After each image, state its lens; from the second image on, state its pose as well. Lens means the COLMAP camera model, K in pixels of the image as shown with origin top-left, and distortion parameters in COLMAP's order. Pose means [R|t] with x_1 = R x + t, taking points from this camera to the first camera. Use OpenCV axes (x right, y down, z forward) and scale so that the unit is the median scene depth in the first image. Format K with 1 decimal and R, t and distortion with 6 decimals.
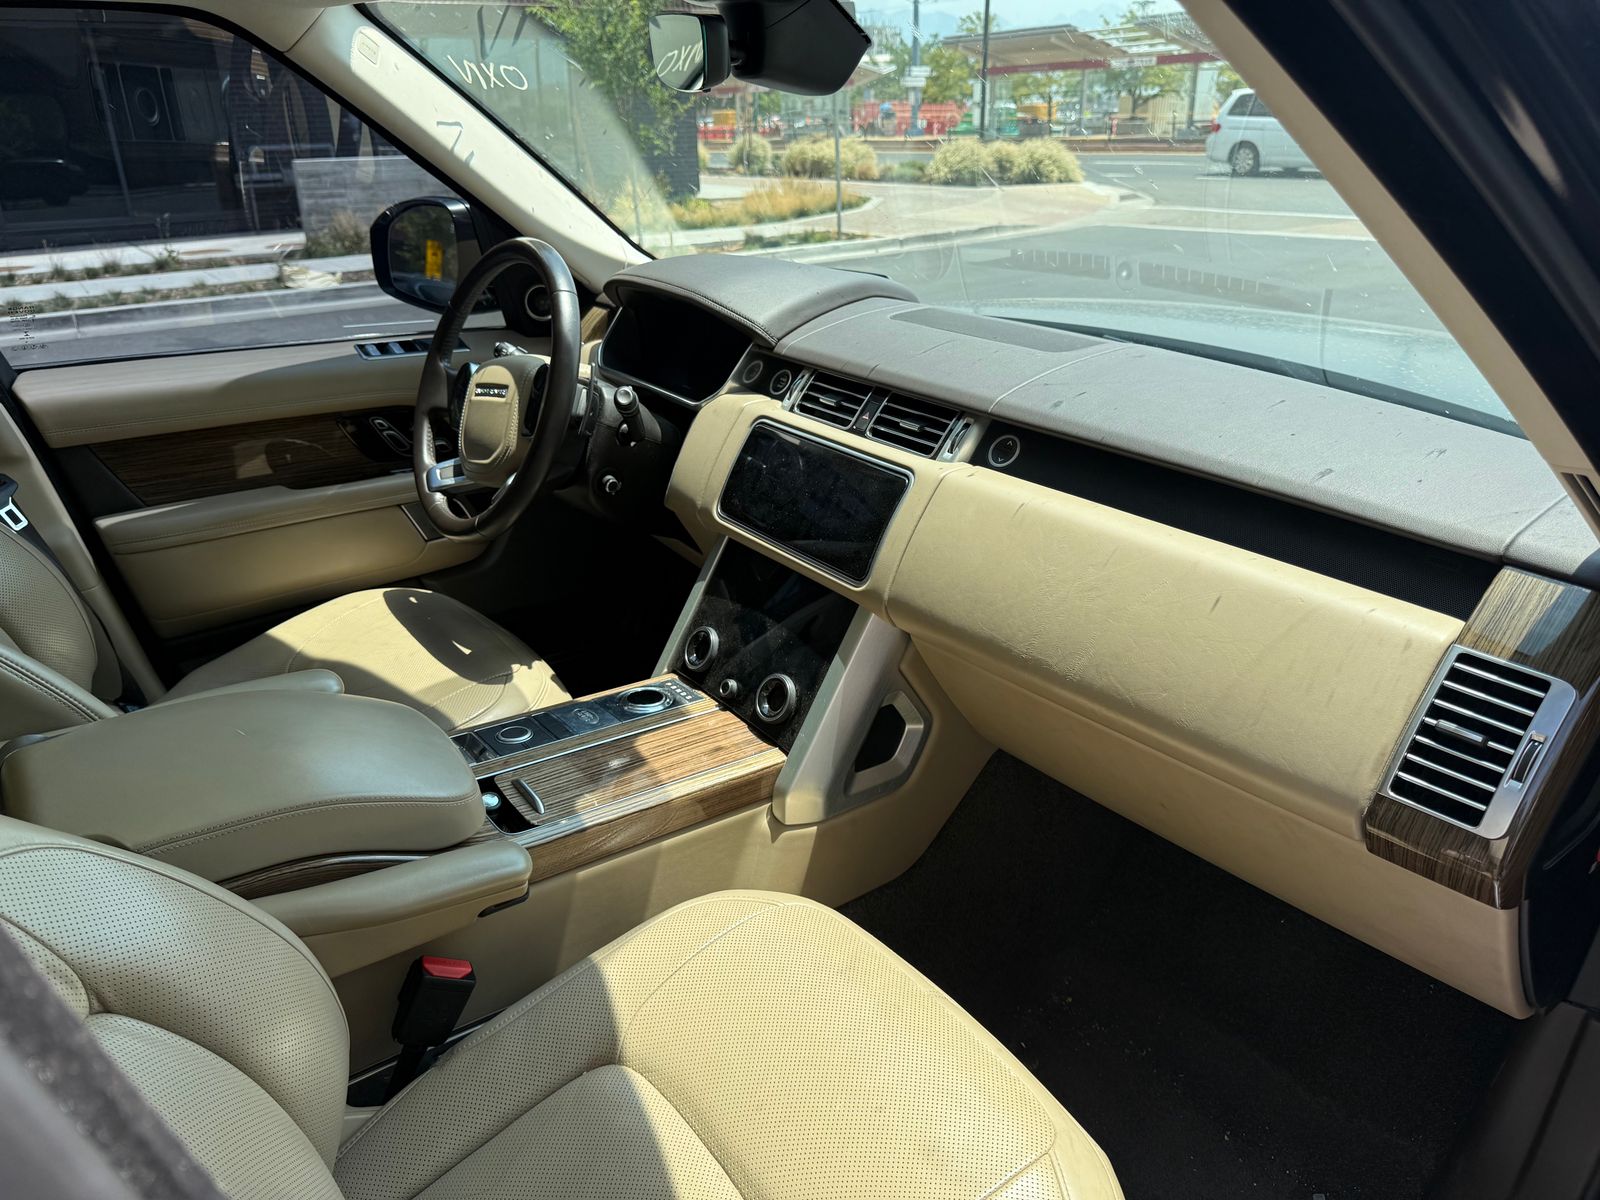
lens RADIAL K [[1134.7, 0, 796.8], [0, 1134.7, 612.3], [0, 0, 1]] dist [0.027558, -0.040641]
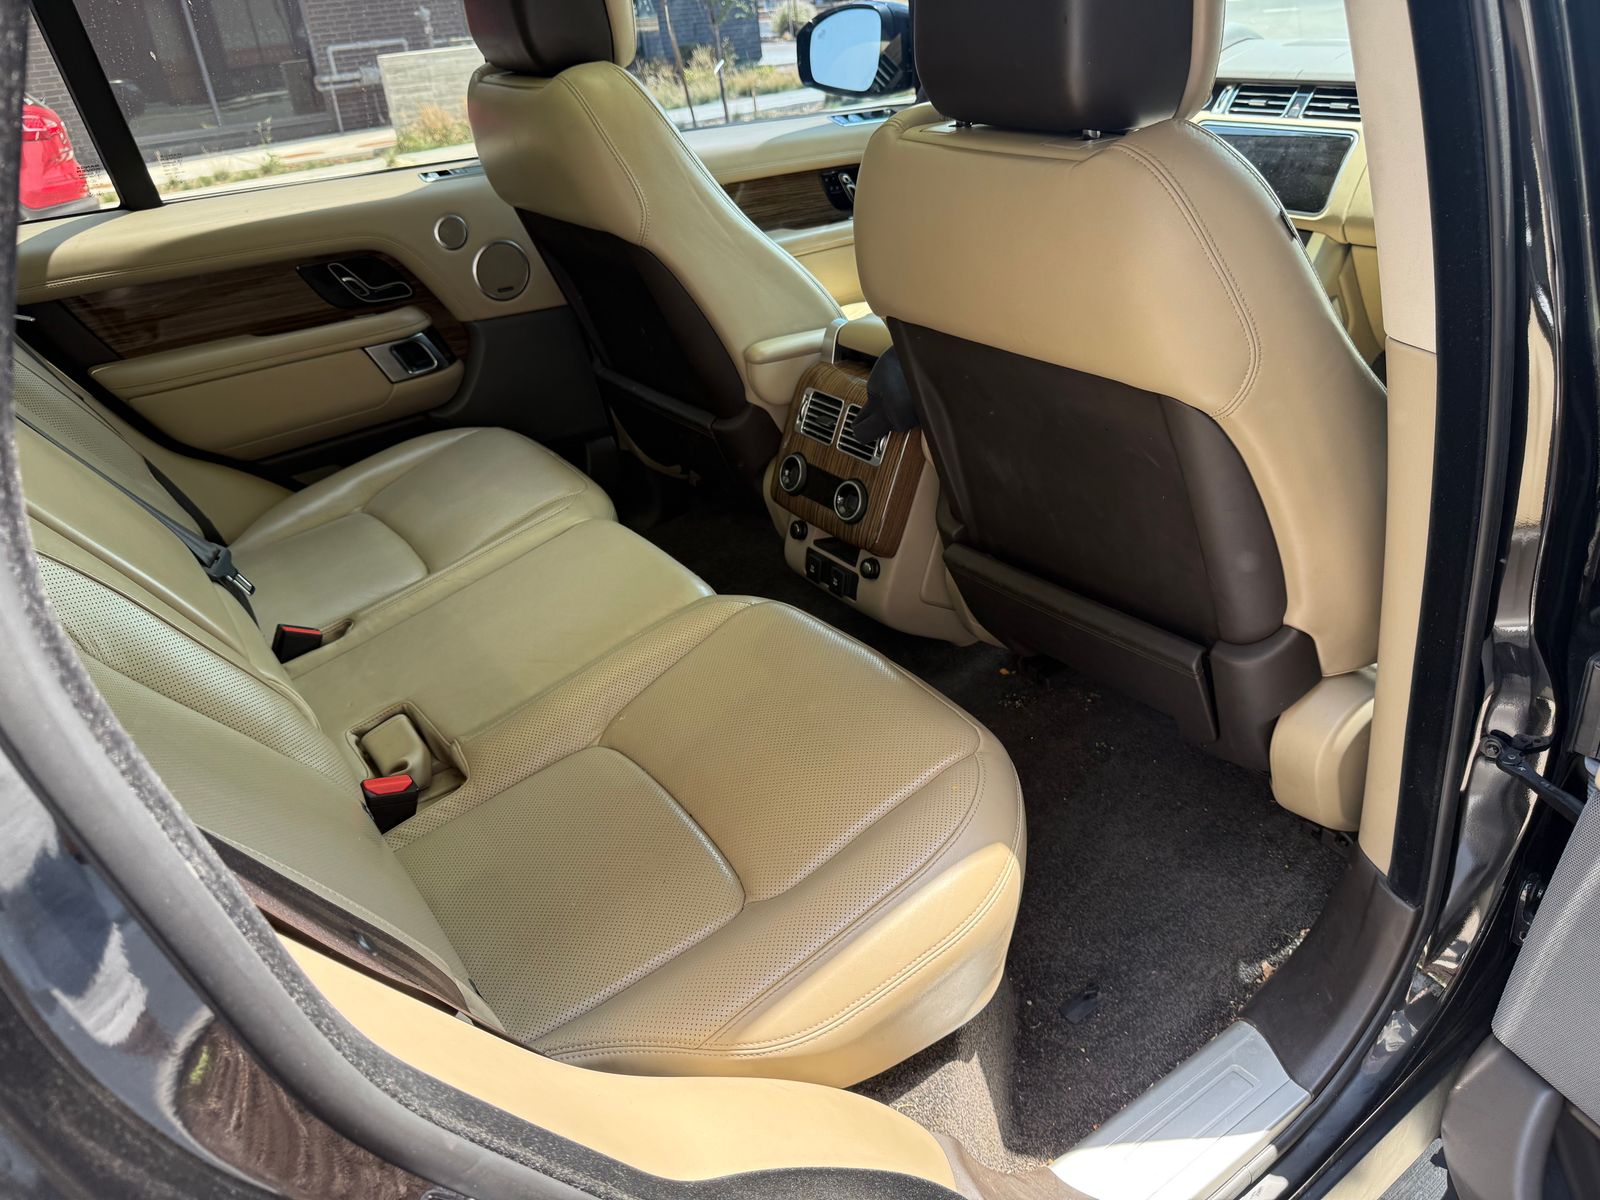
lens RADIAL K [[1134.7, 0, 805.8], [0, 1134.7, 595.7], [0, 0, 1]] dist [0.027558, -0.040641]
pose [[0.997418, -0.058367, -0.041846, -0.420796], [0.061614, 0.994806, 0.081029, 0.223595], [0.036899, -0.083398, 0.995833, -0.384006]]
